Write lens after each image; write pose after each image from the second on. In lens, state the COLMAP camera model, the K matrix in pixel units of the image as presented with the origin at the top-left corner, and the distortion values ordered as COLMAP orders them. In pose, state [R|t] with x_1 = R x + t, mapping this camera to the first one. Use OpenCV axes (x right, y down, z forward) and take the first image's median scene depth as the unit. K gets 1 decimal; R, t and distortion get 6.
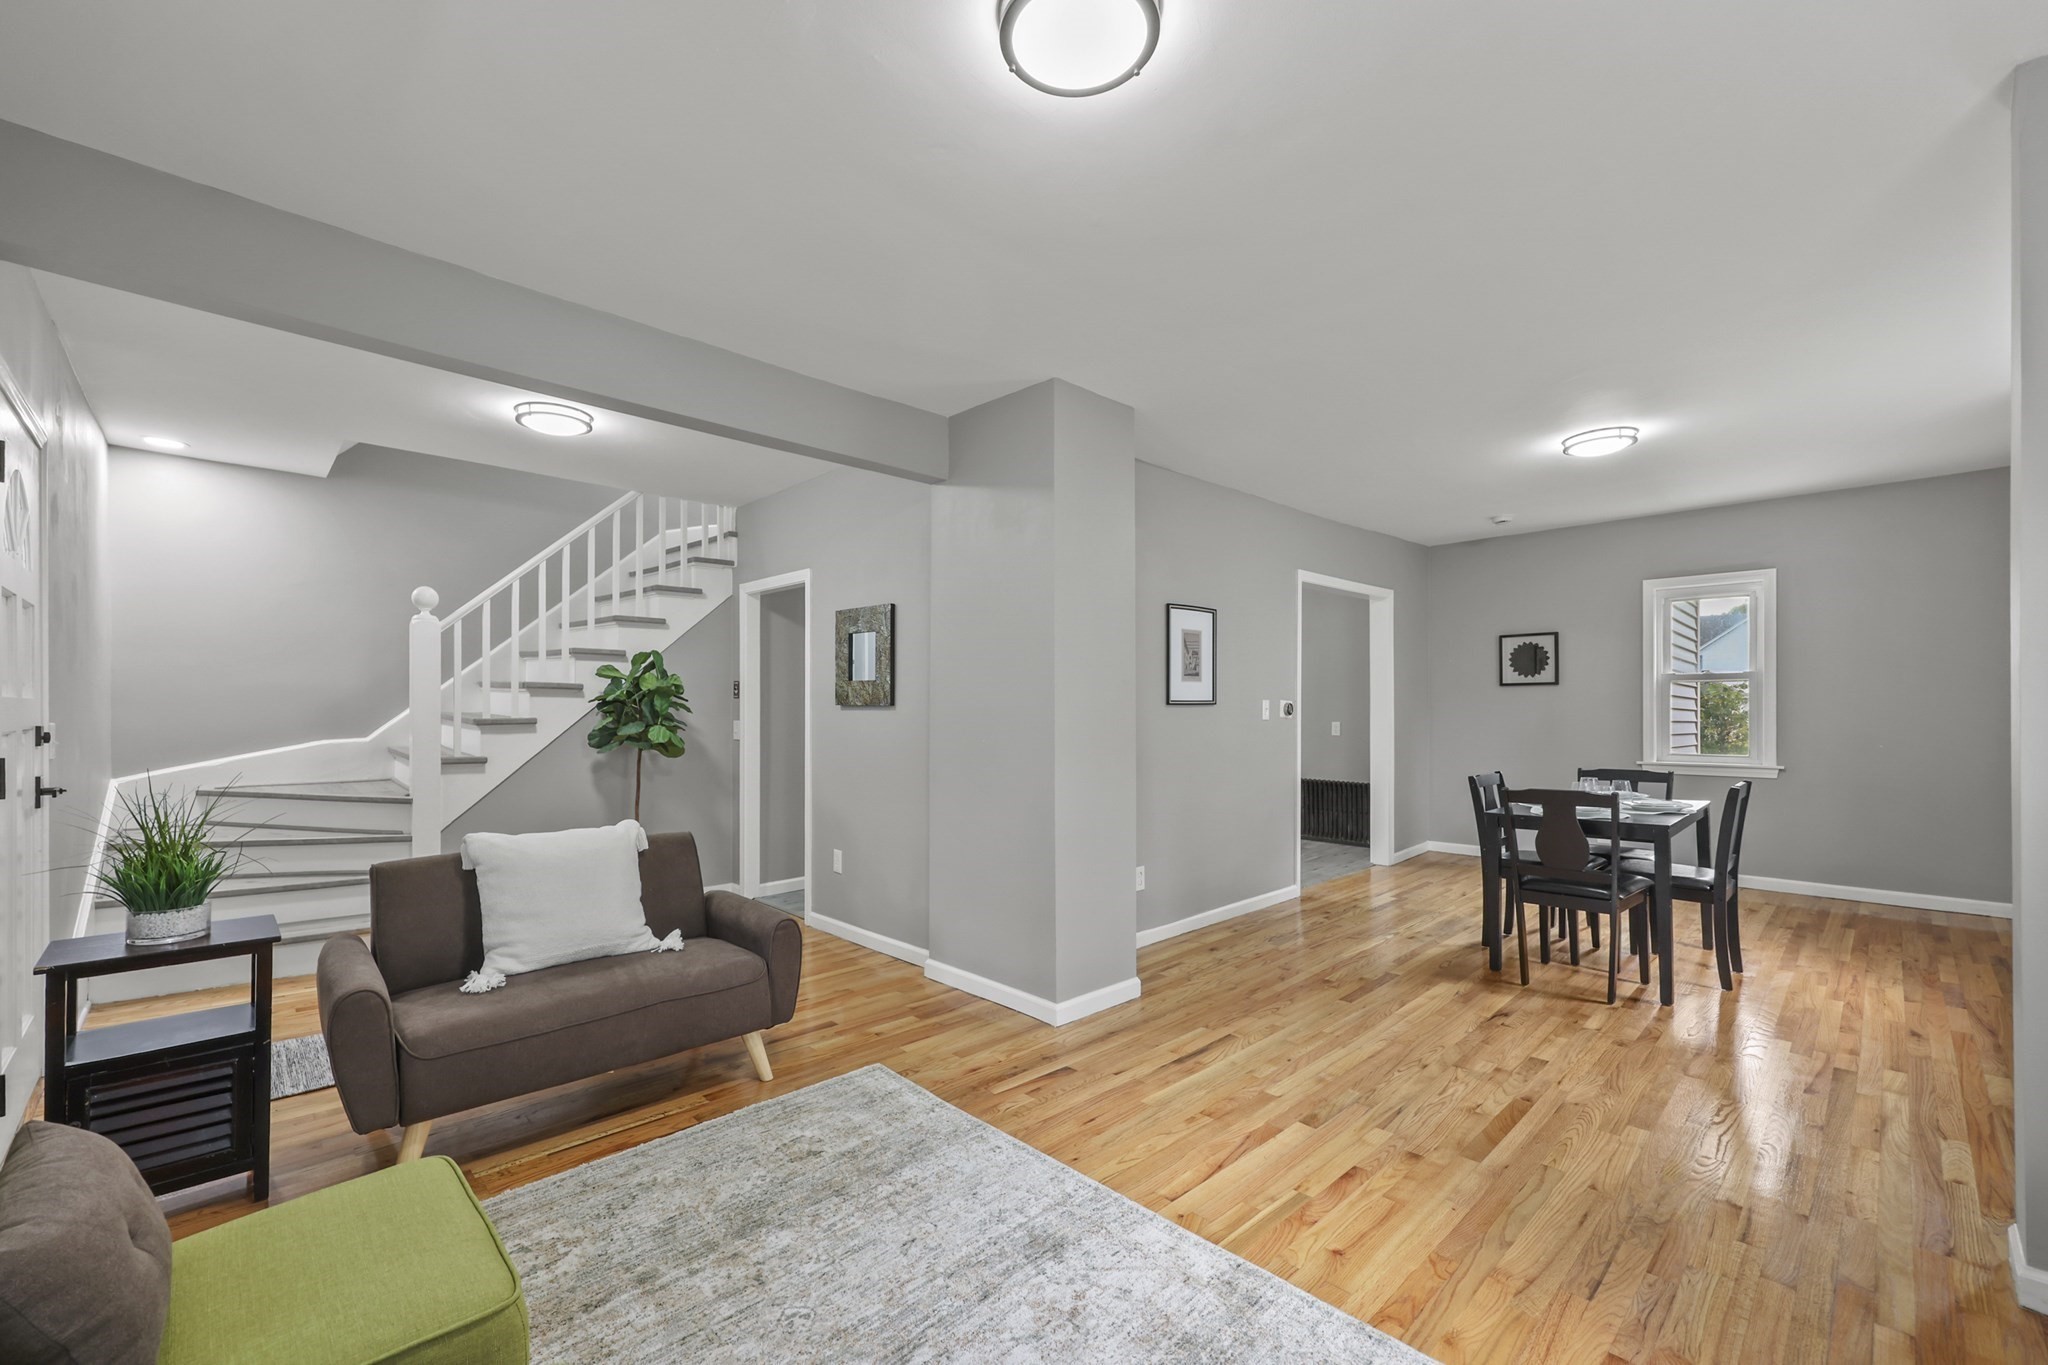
lens RADIAL K [[824.3, 0, 1033.3], [0, 824.3, 707.5], [0, 0, 1]] dist [0.002042, -0.000706]
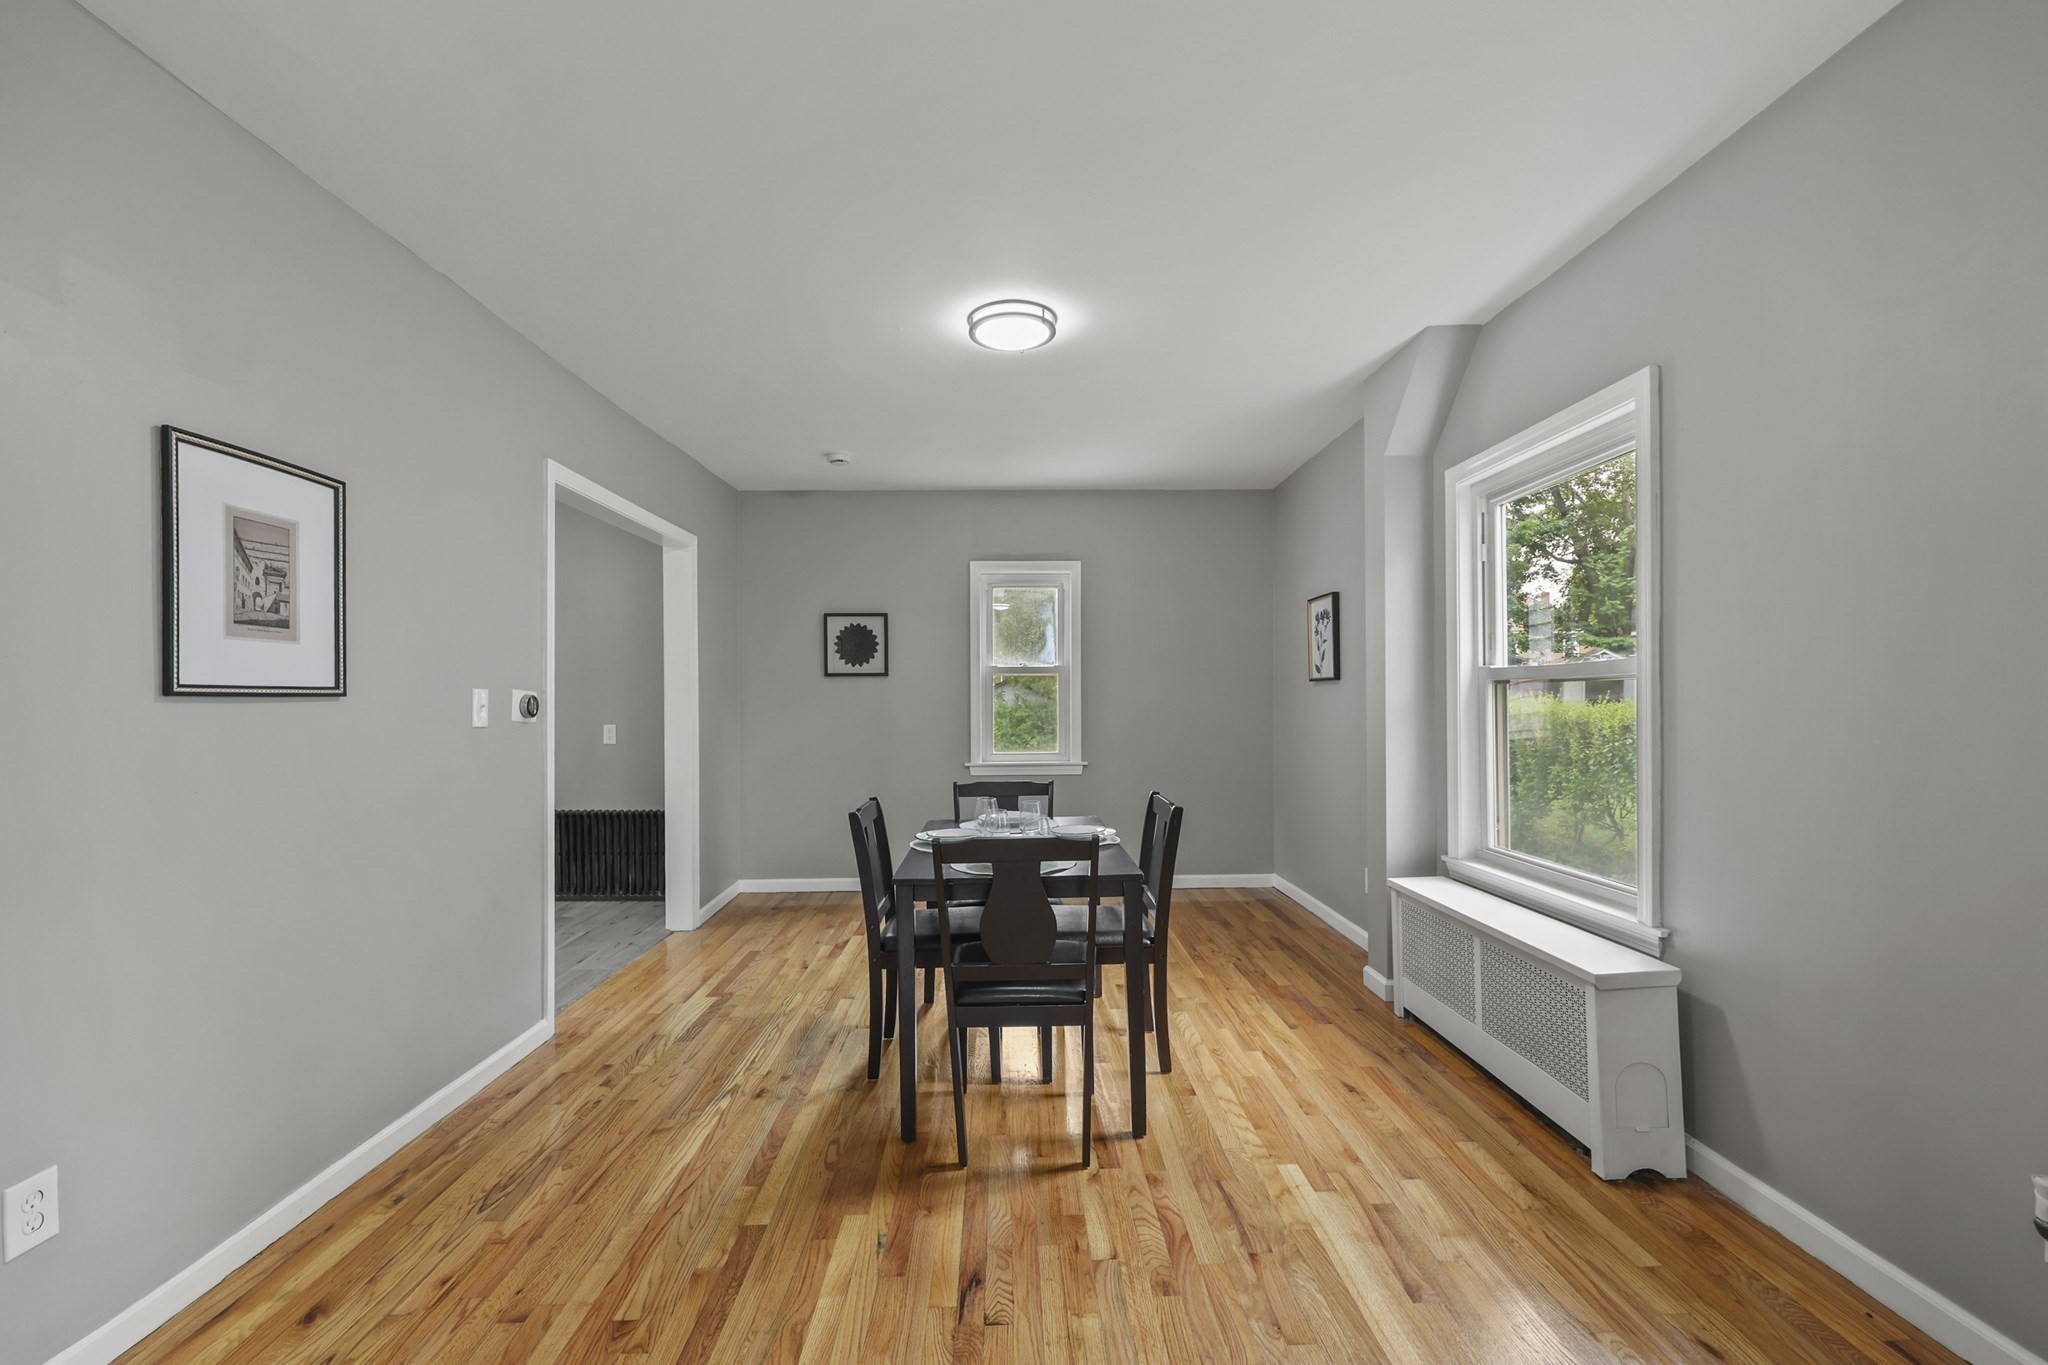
lens RADIAL K [[824.3, 0, 1018.6], [0, 824.3, 706.9], [0, 0, 1]] dist [0.002042, -0.000706]
pose [[0.678179, -0.004651, 0.734882, 0.140845], [0.002741, 0.999989, 0.003799, 0.001511], [-0.734892, -0.000562, 0.678184, 0.431191]]
